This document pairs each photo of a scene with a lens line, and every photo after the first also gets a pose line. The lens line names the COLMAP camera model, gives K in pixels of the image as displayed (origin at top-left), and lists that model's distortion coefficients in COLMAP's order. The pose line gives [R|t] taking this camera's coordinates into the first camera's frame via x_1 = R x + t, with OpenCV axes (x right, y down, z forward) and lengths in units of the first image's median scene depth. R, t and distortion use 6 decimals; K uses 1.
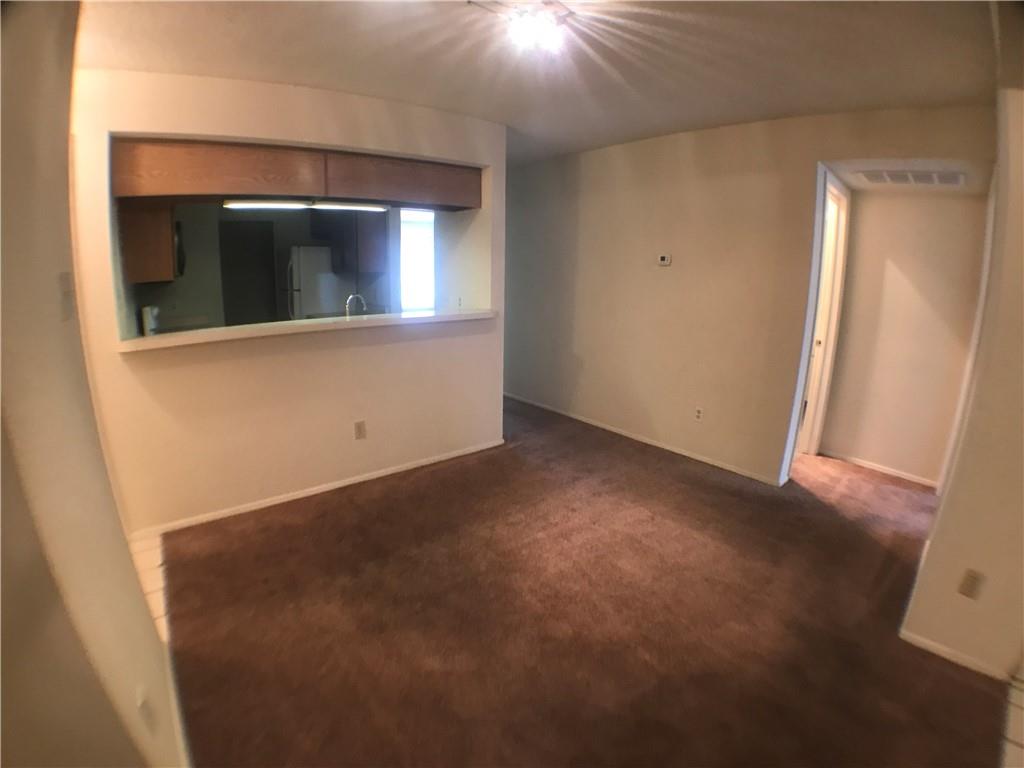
lens RADIAL K [[518.2, 0, 512.0], [0, 518.2, 384.0], [0, 0, 1]] dist [-0.132275, -0.000094]
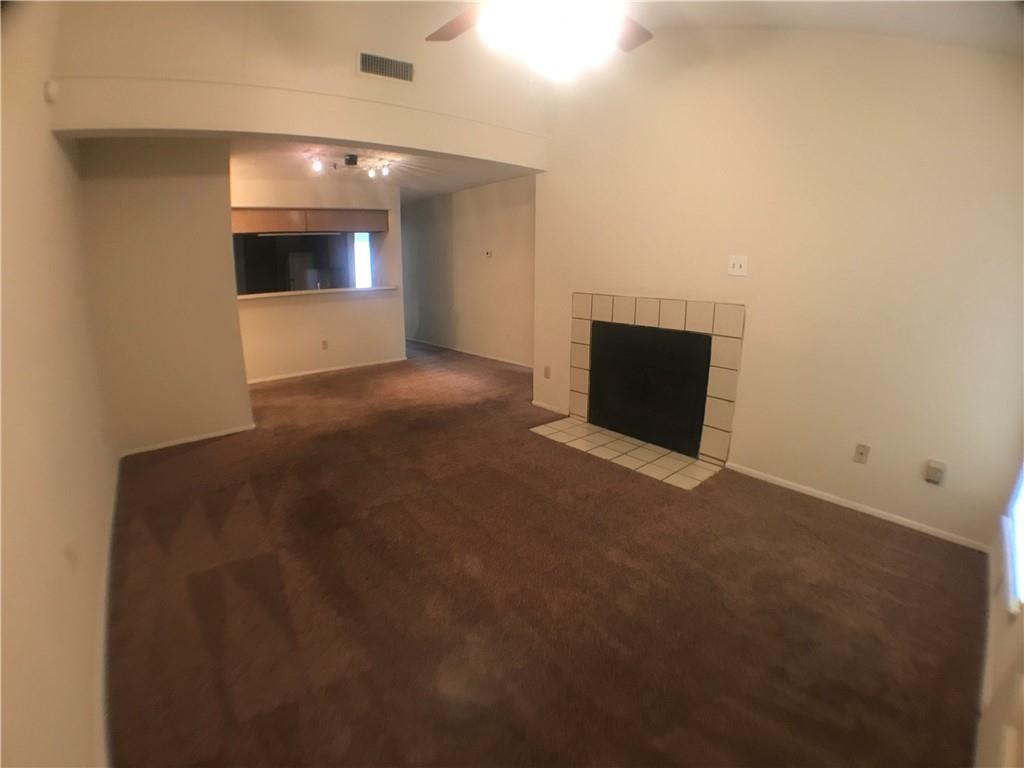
lens RADIAL K [[518.2, 0, 512.0], [0, 518.2, 384.0], [0, 0, 1]] dist [-0.132275, -0.000094]
pose [[0.999684, -0.021921, -0.012277, 0.432696], [0.021861, 0.999748, -0.005063, 0.255748], [0.012384, 0.004793, 0.999912, -0.927913]]
